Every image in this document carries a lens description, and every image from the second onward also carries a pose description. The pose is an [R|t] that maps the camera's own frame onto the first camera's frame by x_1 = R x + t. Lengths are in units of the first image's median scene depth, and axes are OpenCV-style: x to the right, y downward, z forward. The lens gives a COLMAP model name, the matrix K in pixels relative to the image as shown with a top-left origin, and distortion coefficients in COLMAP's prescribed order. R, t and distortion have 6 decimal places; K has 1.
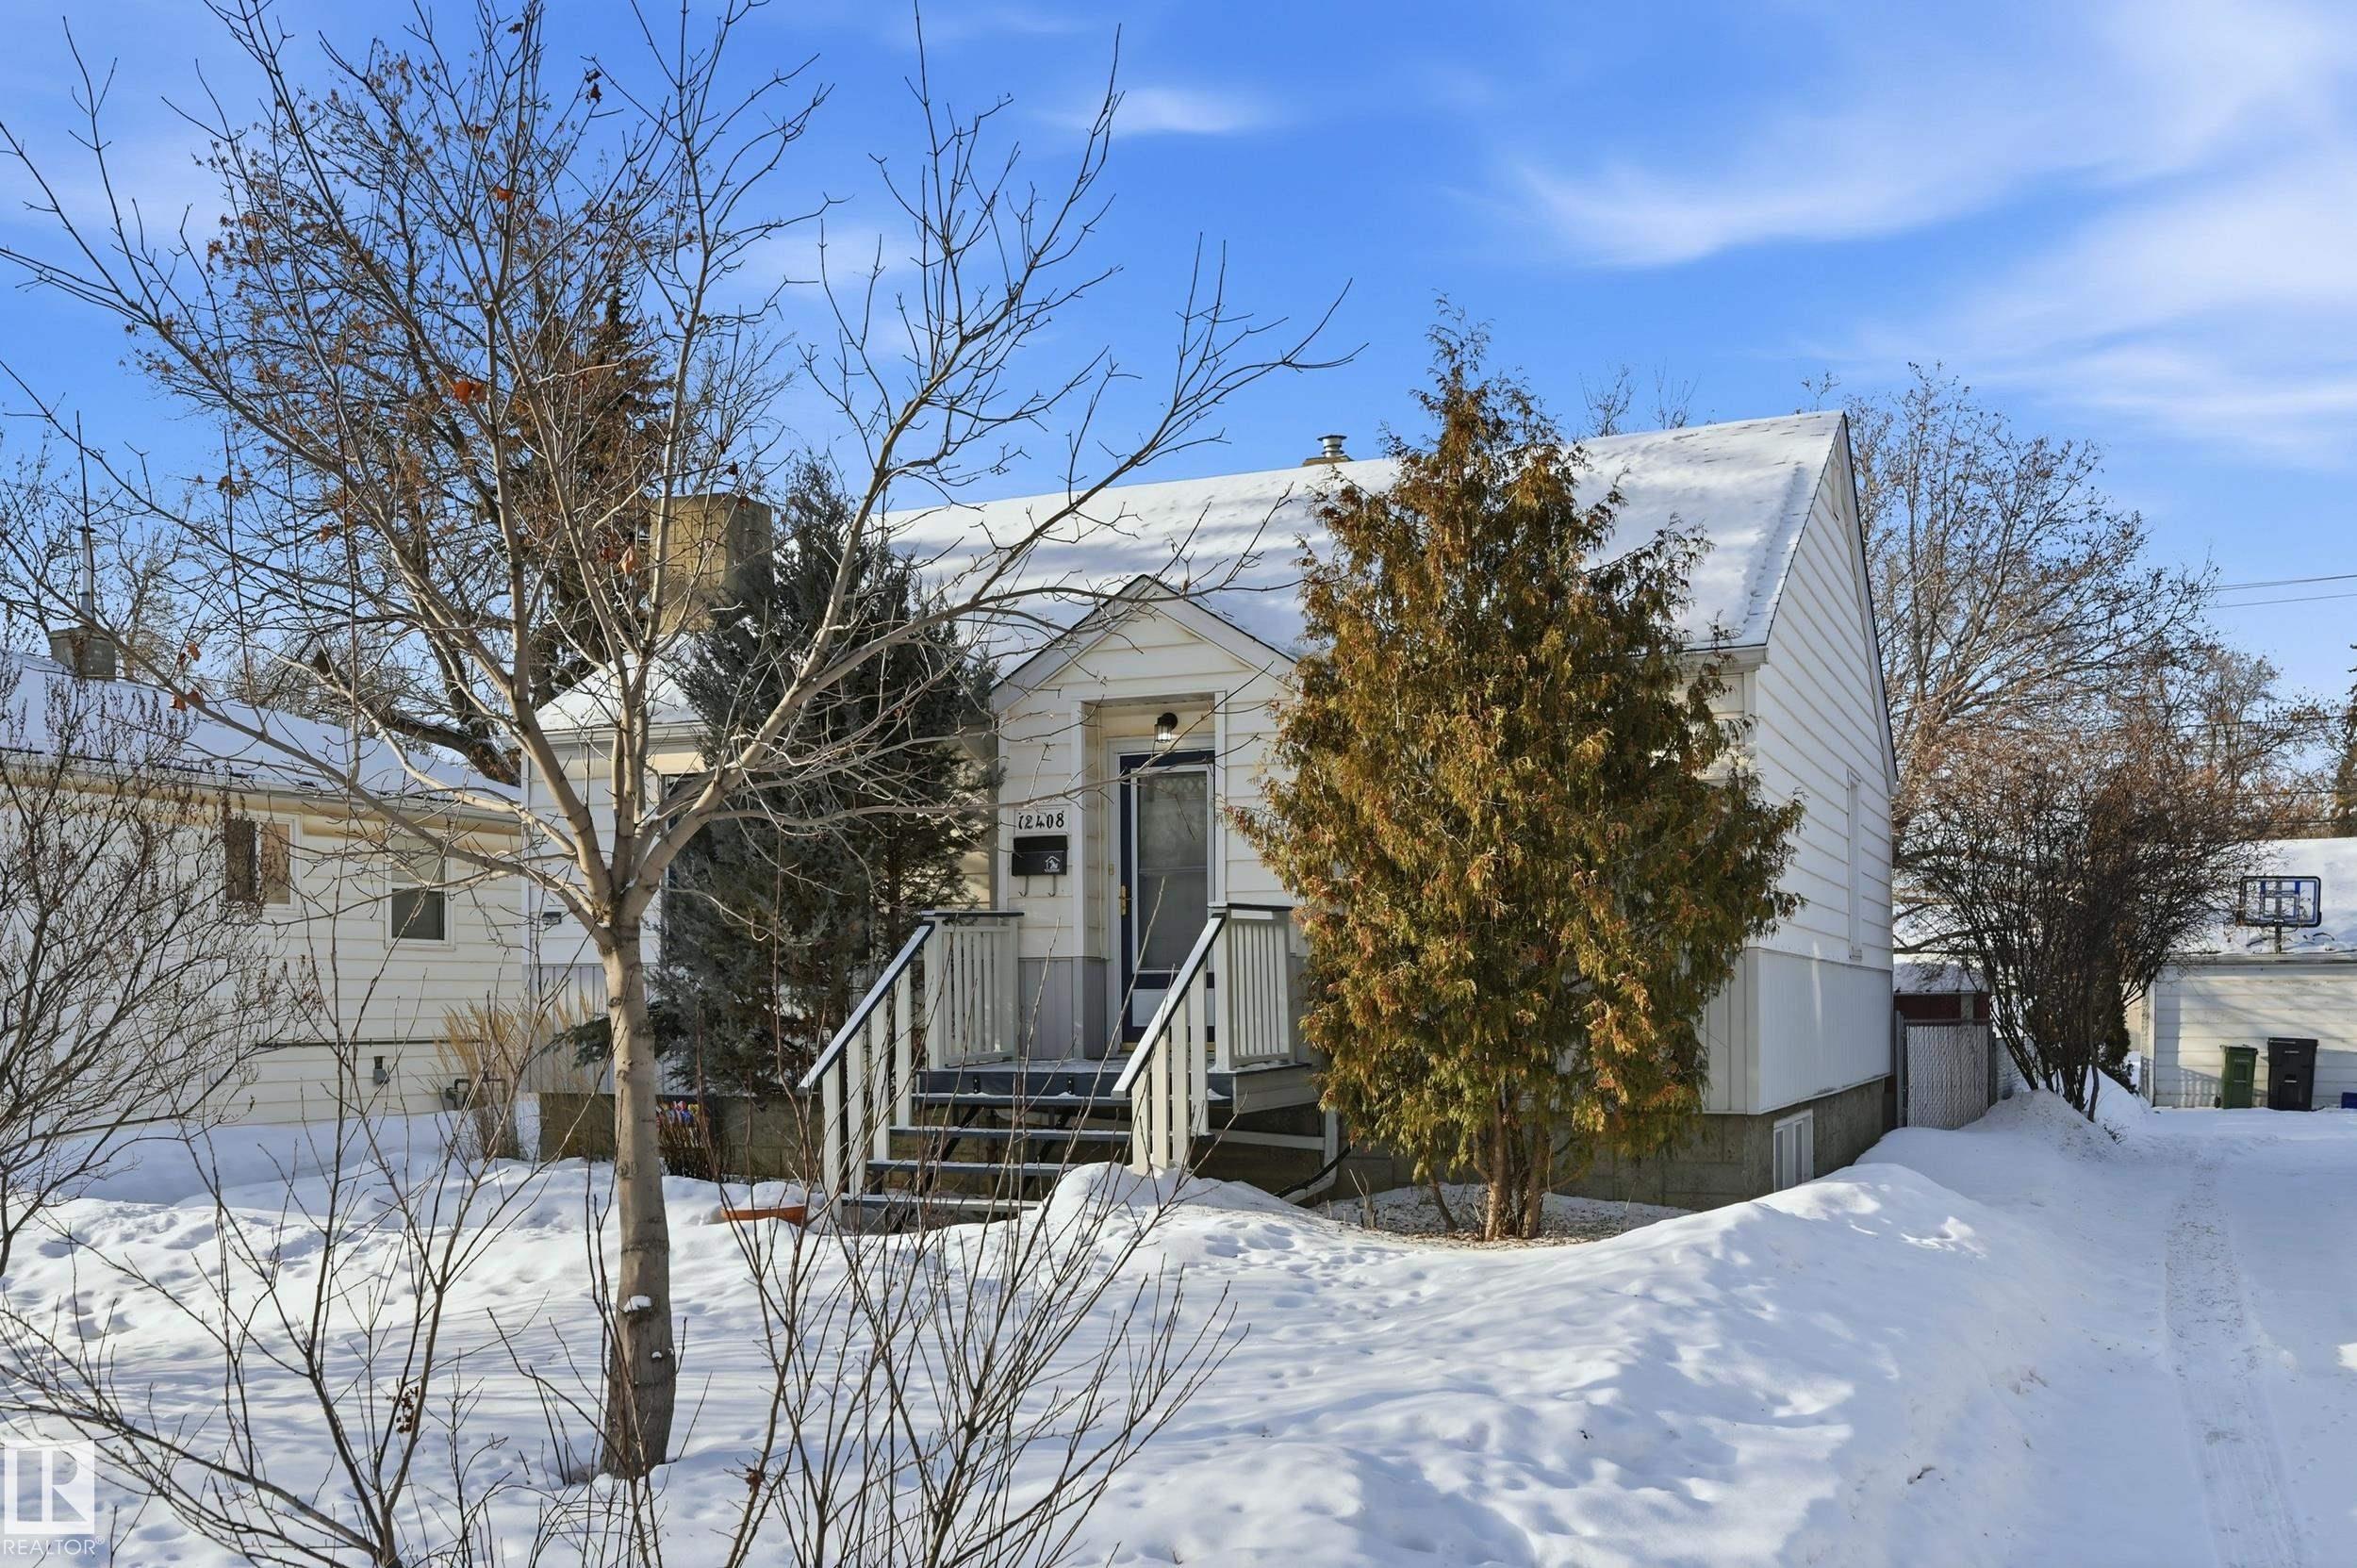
lens RADIAL K [[2142.2, 0, 1180.7], [0, 2142.2, 1022.3], [0, 0, 1]] dist [-0.005685, 0.000568]
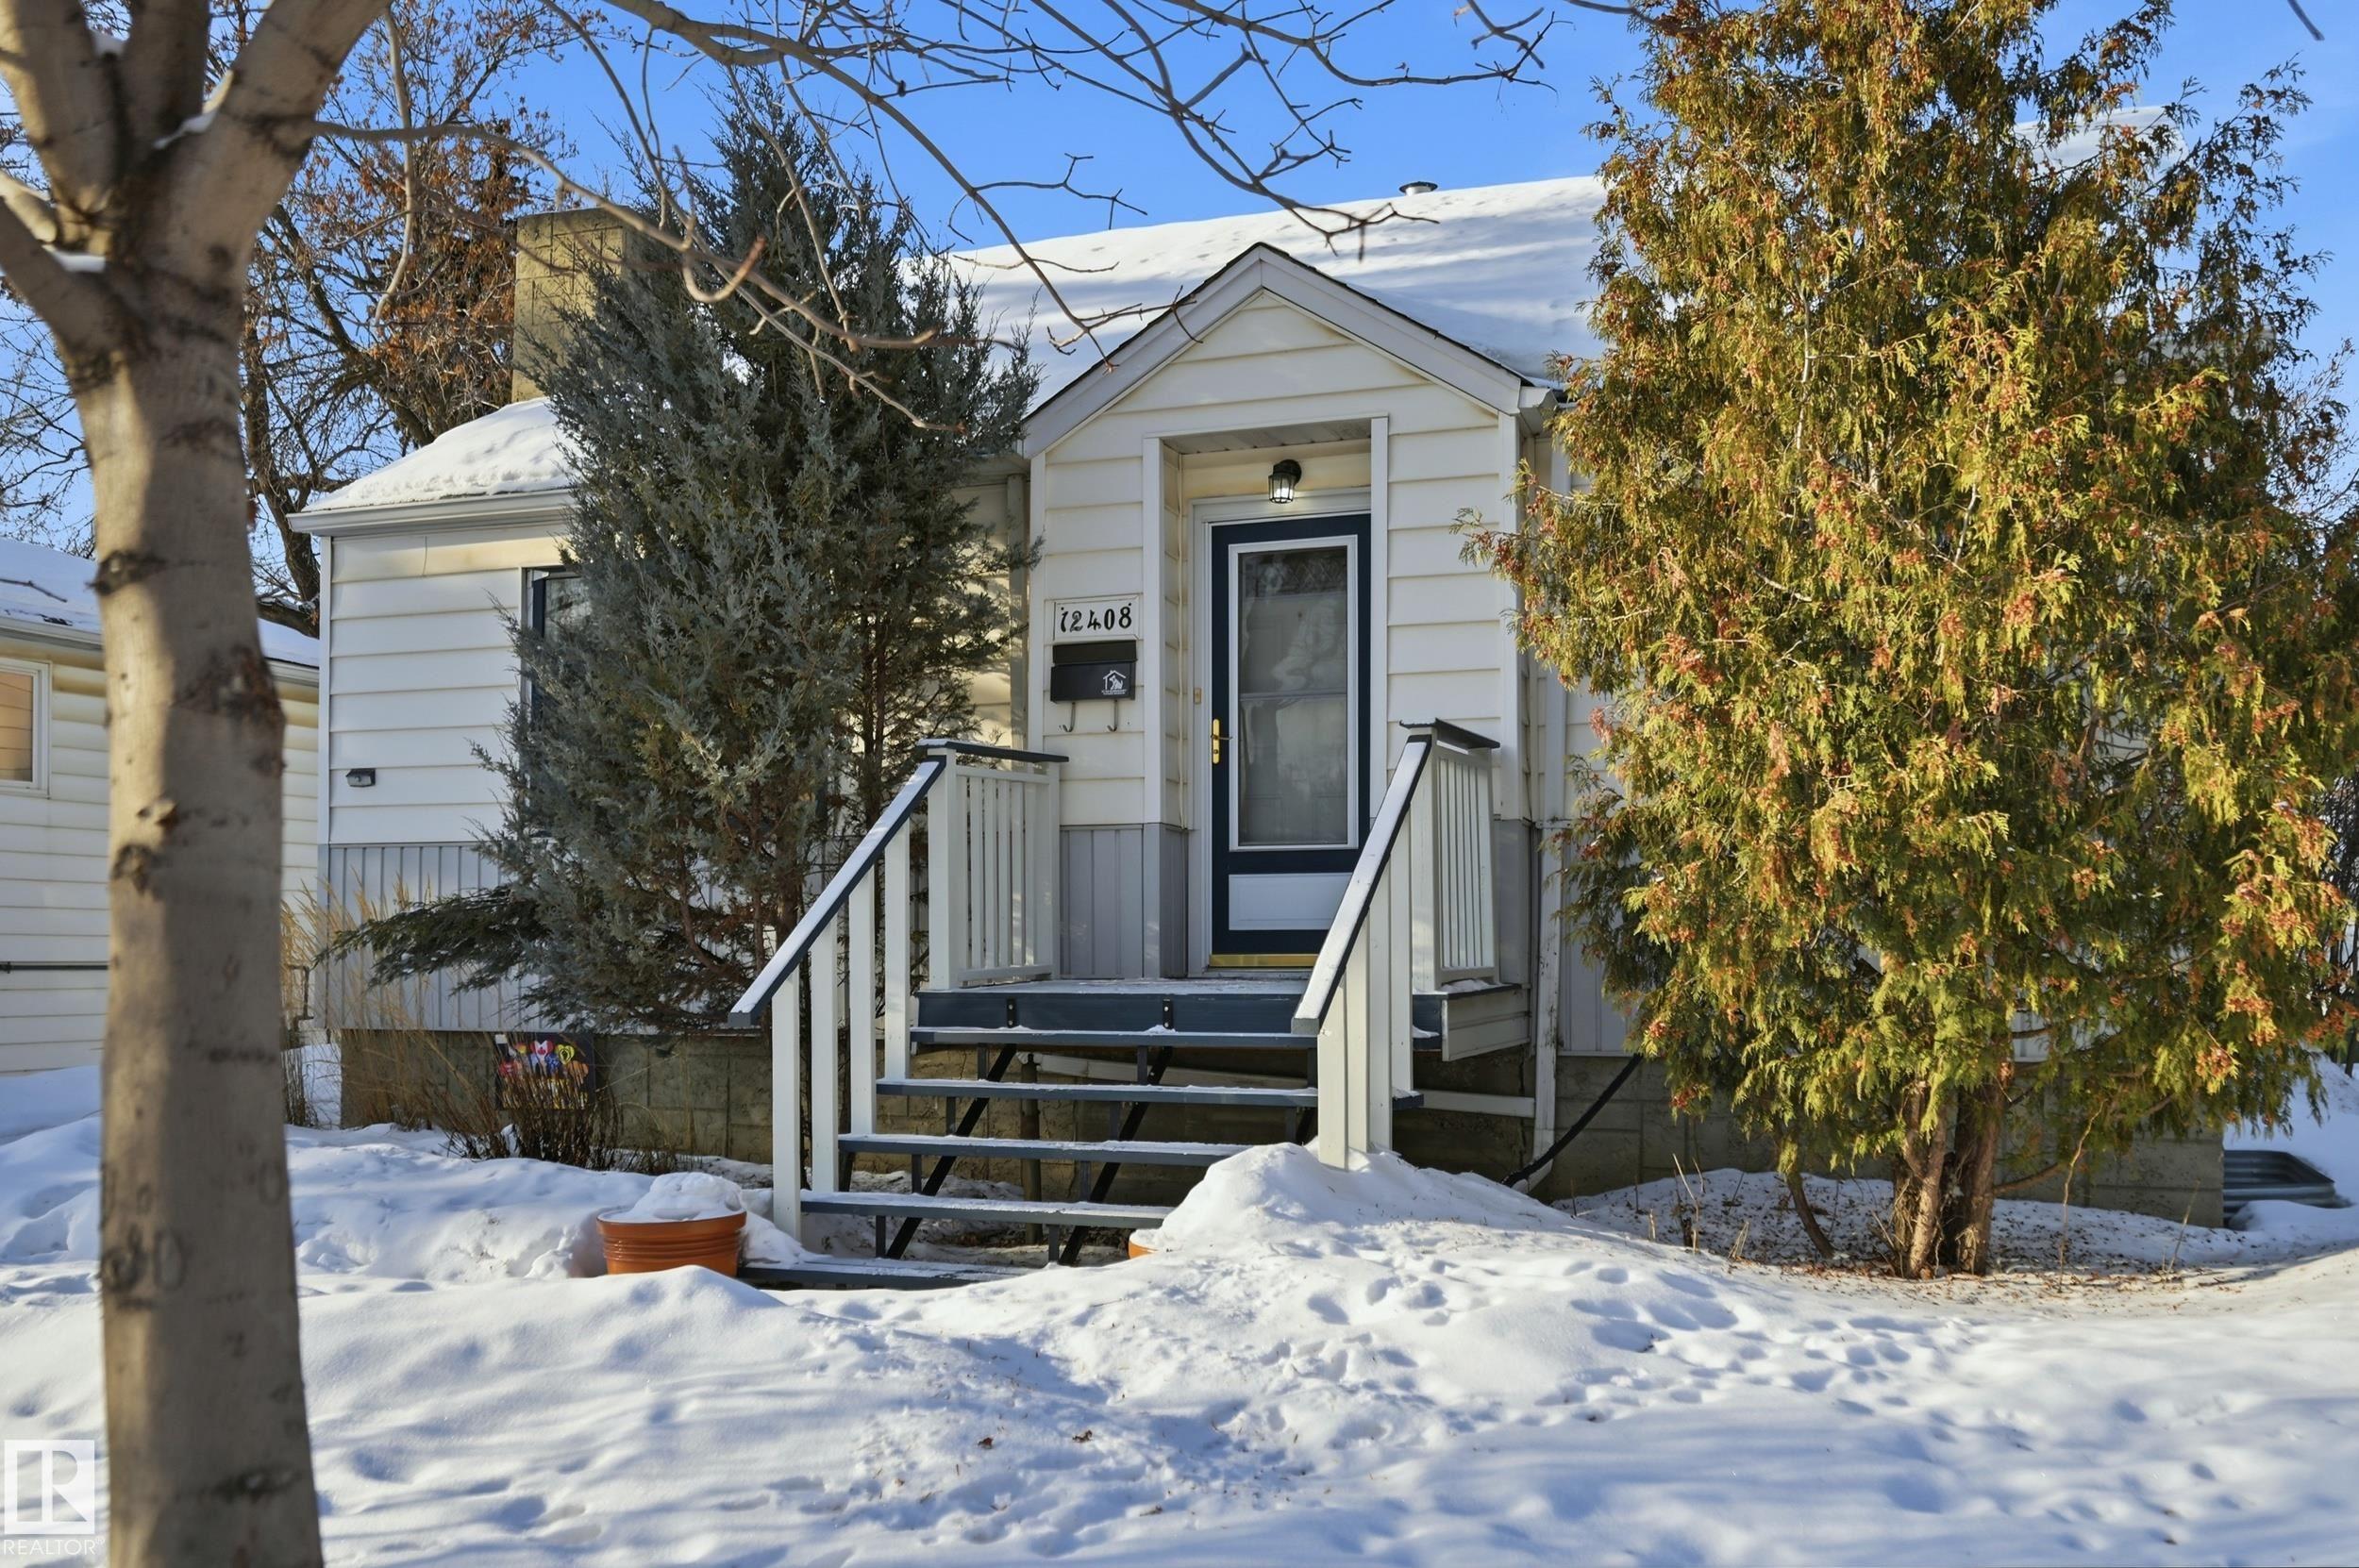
lens RADIAL K [[2166.2, 0, 1182.3], [0, 2166.2, 924.8], [0, 0, 1]] dist [0.000462, 0.005607]
pose [[0.998981, 0.006801, 0.044613, -0.078567], [-0.005779, 0.999719, -0.023010, 0.018580], [-0.044757, 0.022729, 0.998739, 0.383680]]
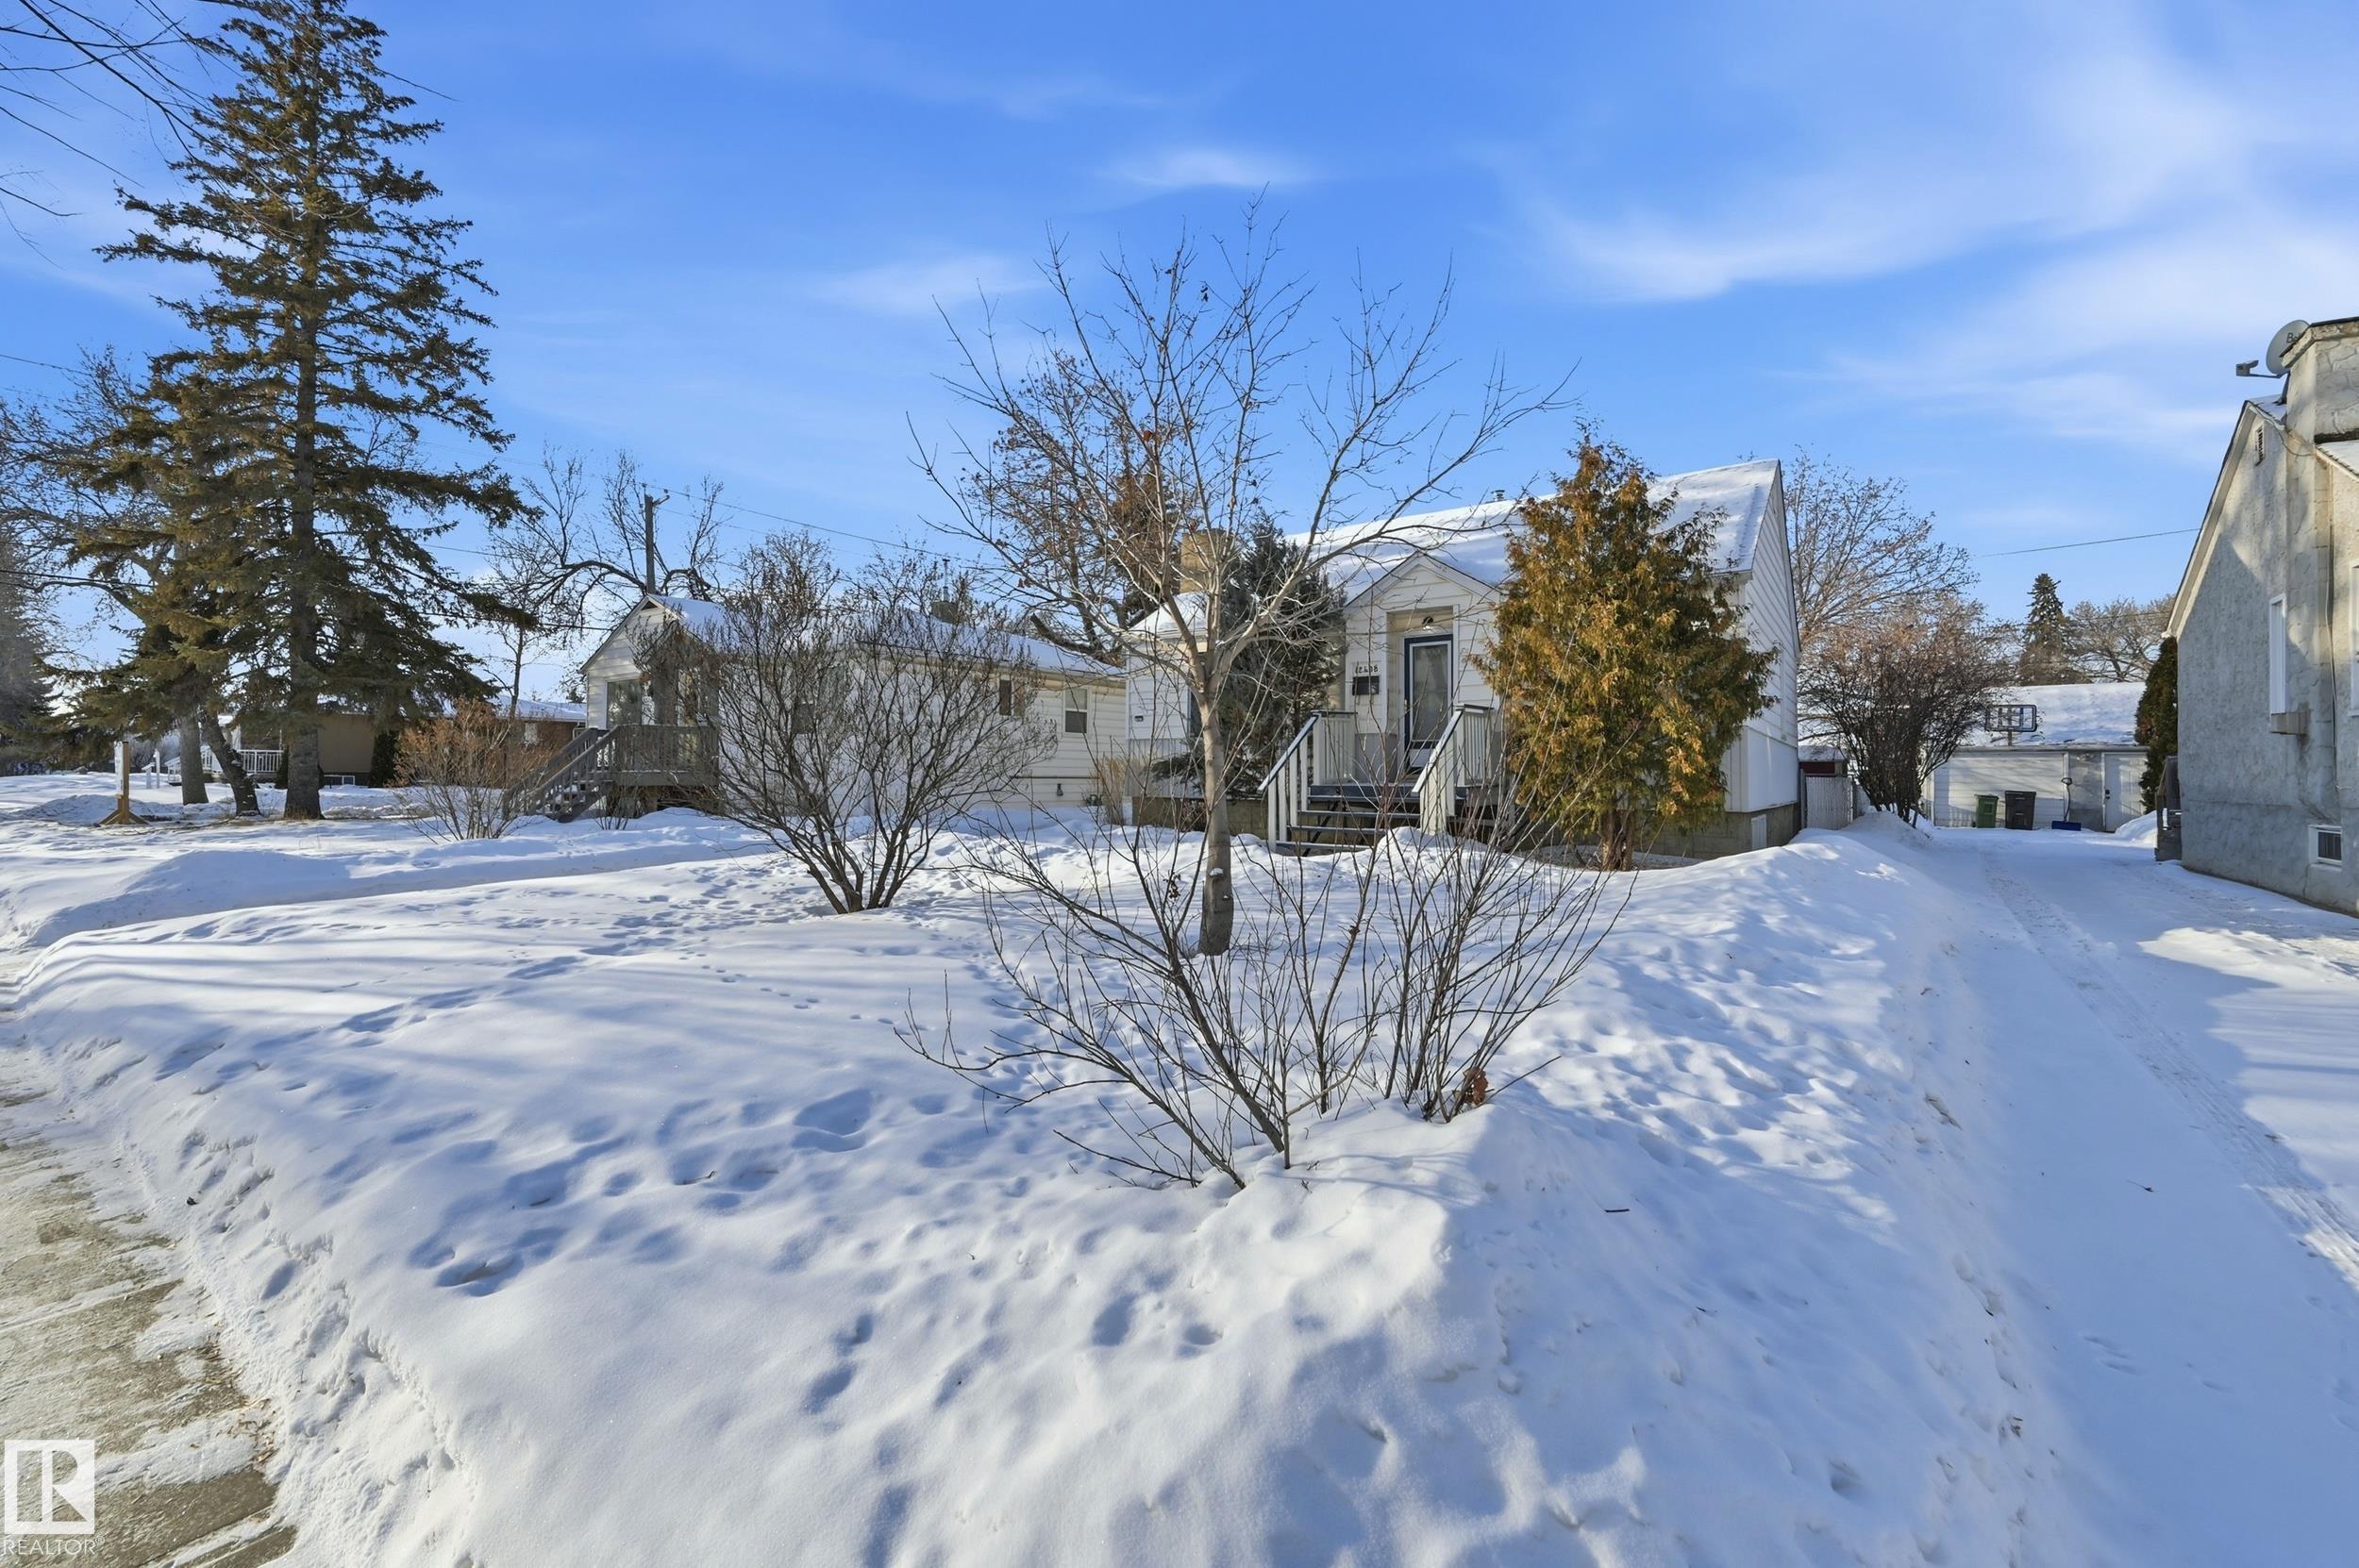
lens RADIAL K [[963.6, 0, 1175.0], [0, 963.6, 751.7], [0, 0, 1]] dist [-0.002721, -0.000353]
pose [[0.974513, 0.004650, -0.224283, -0.041230], [-0.011690, 0.999479, -0.030071, 0.021431], [0.224026, 0.031927, 0.974060, 0.036869]]
